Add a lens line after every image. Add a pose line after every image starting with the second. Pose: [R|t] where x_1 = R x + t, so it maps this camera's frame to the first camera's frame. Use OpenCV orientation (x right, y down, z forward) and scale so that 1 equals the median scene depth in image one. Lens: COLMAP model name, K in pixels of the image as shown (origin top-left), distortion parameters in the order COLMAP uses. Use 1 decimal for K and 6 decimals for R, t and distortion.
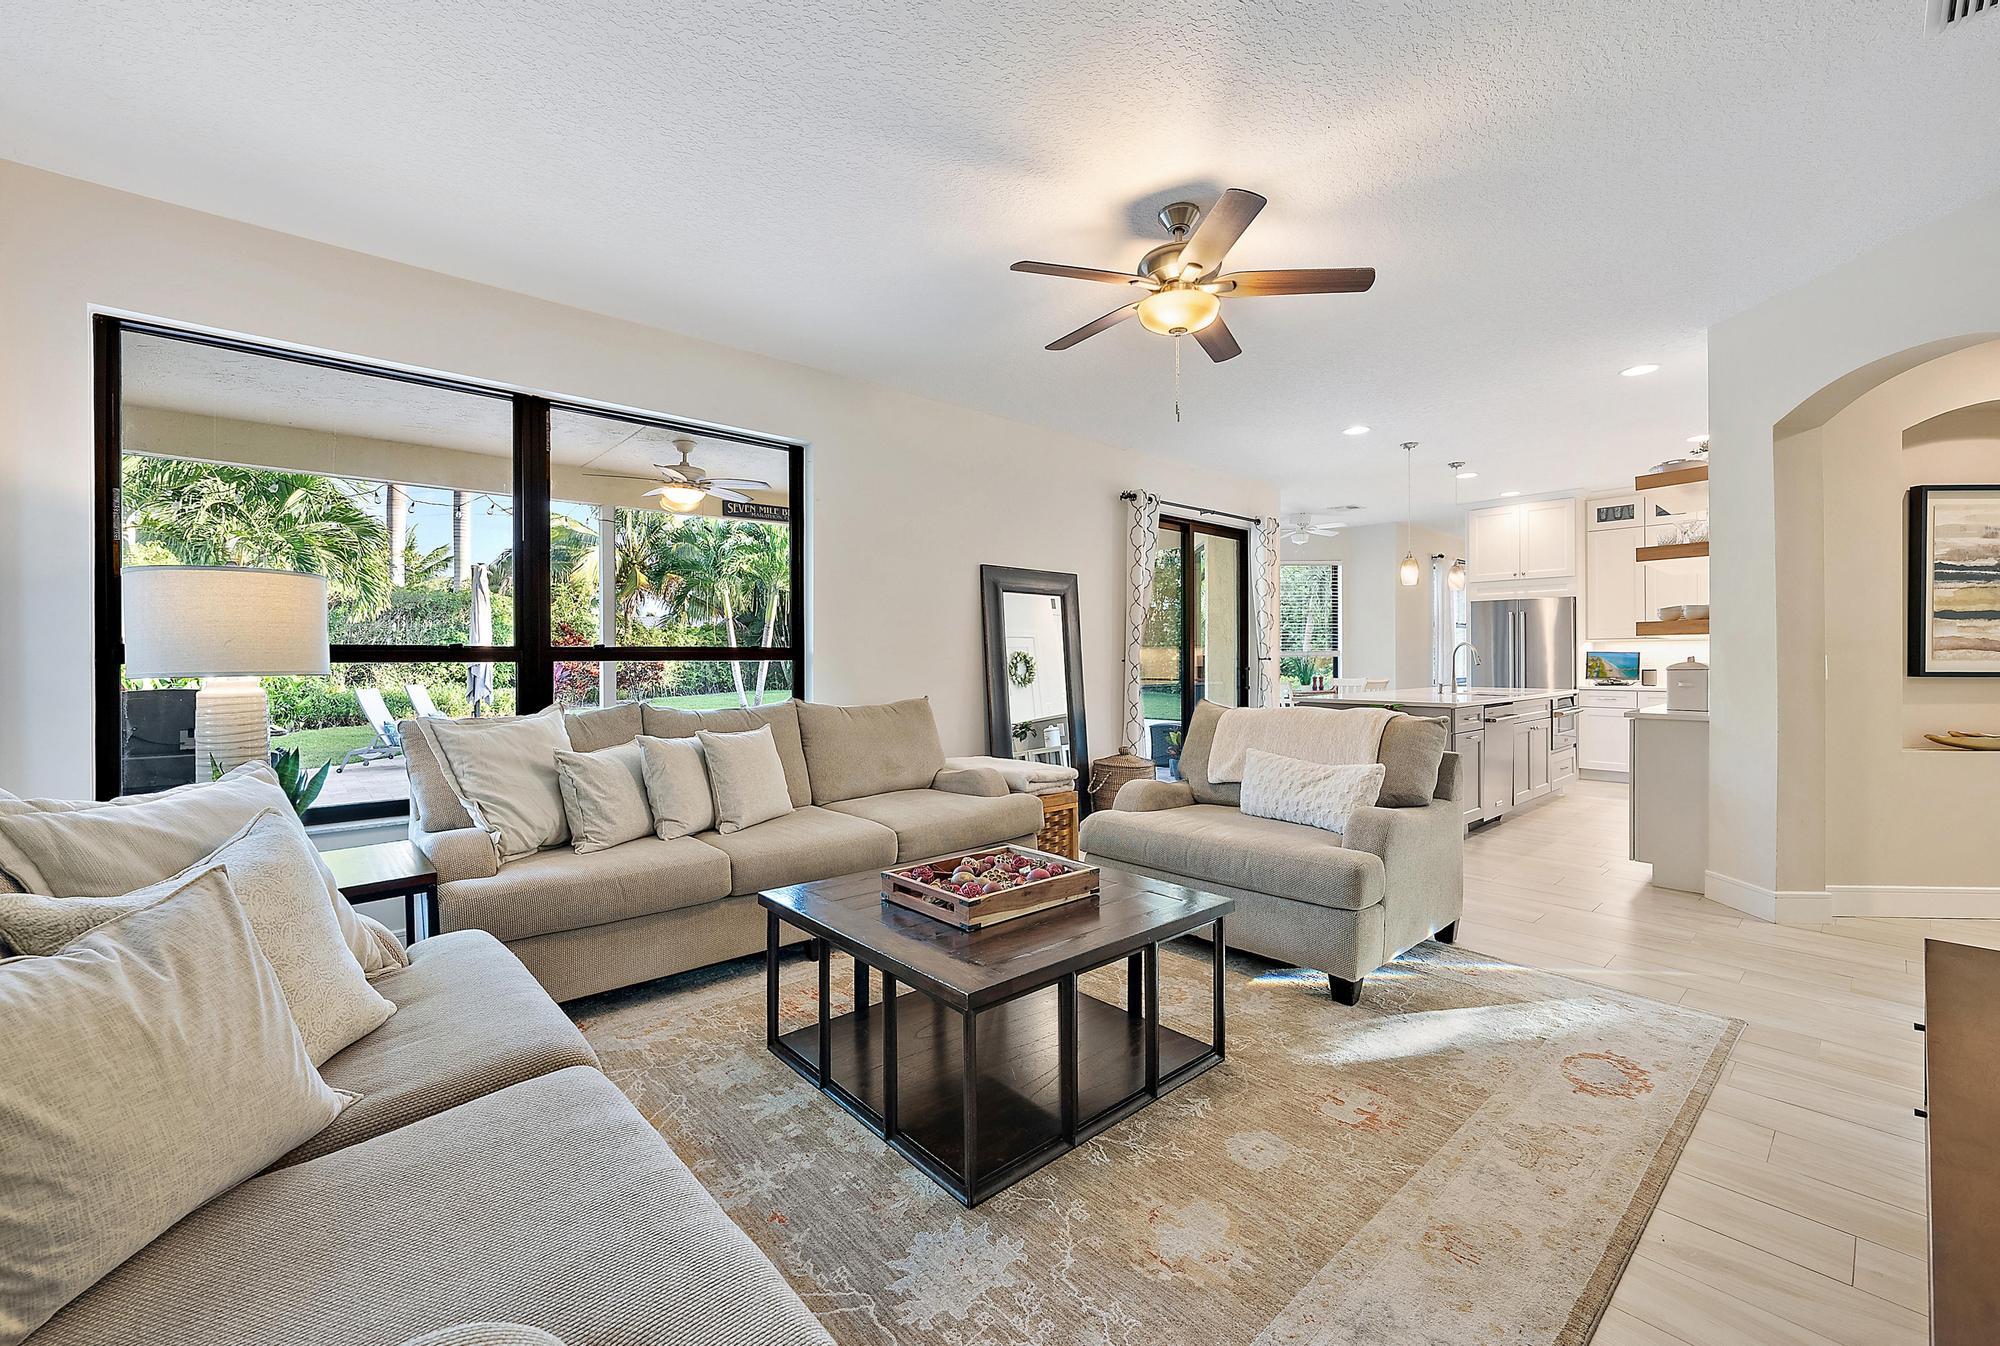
lens RADIAL K [[803.3, 0, 999.0], [0, 803.3, 651.8], [0, 0, 1]] dist [-0.002958, 0.000109]
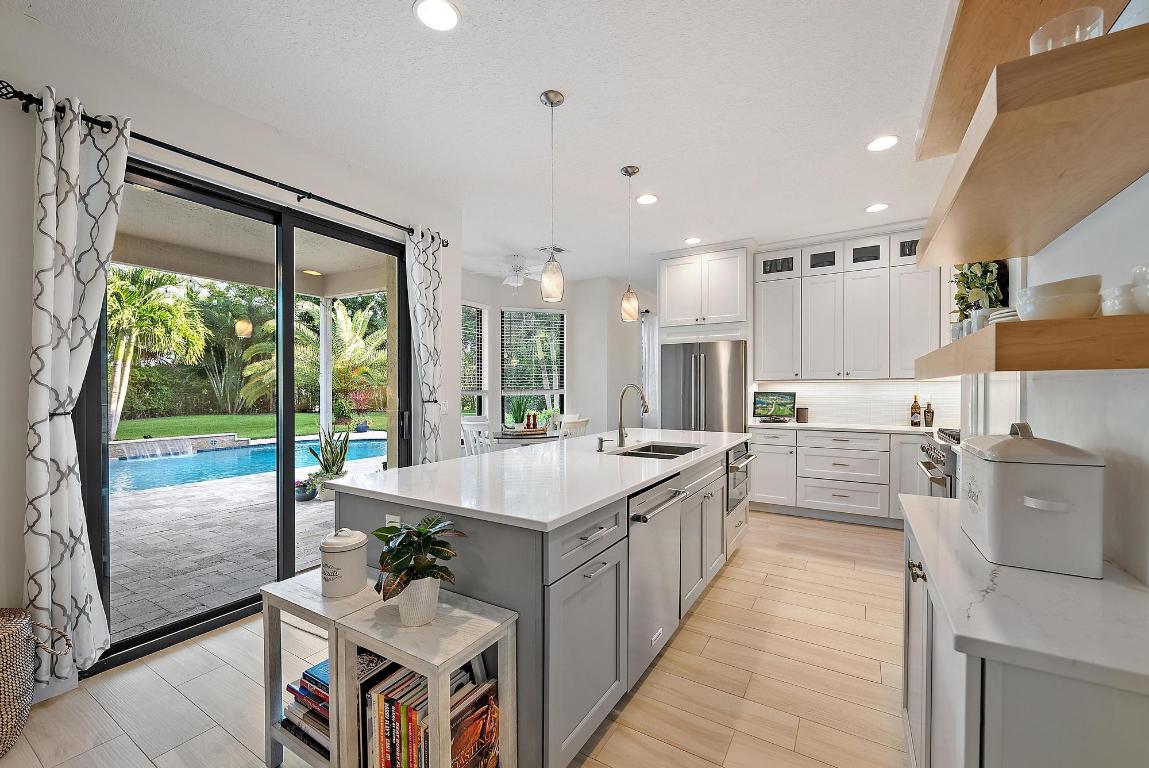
lens RADIAL K [[461.5, 0, 576.0], [0, 461.5, 390.2], [0, 0, 1]] dist [-0.002958, 0.000109]
pose [[0.957207, 0.002614, 0.289393, 0.322809], [-0.005279, 0.999951, 0.008428, -0.006967], [-0.289357, -0.009594, 0.957173, 0.474223]]
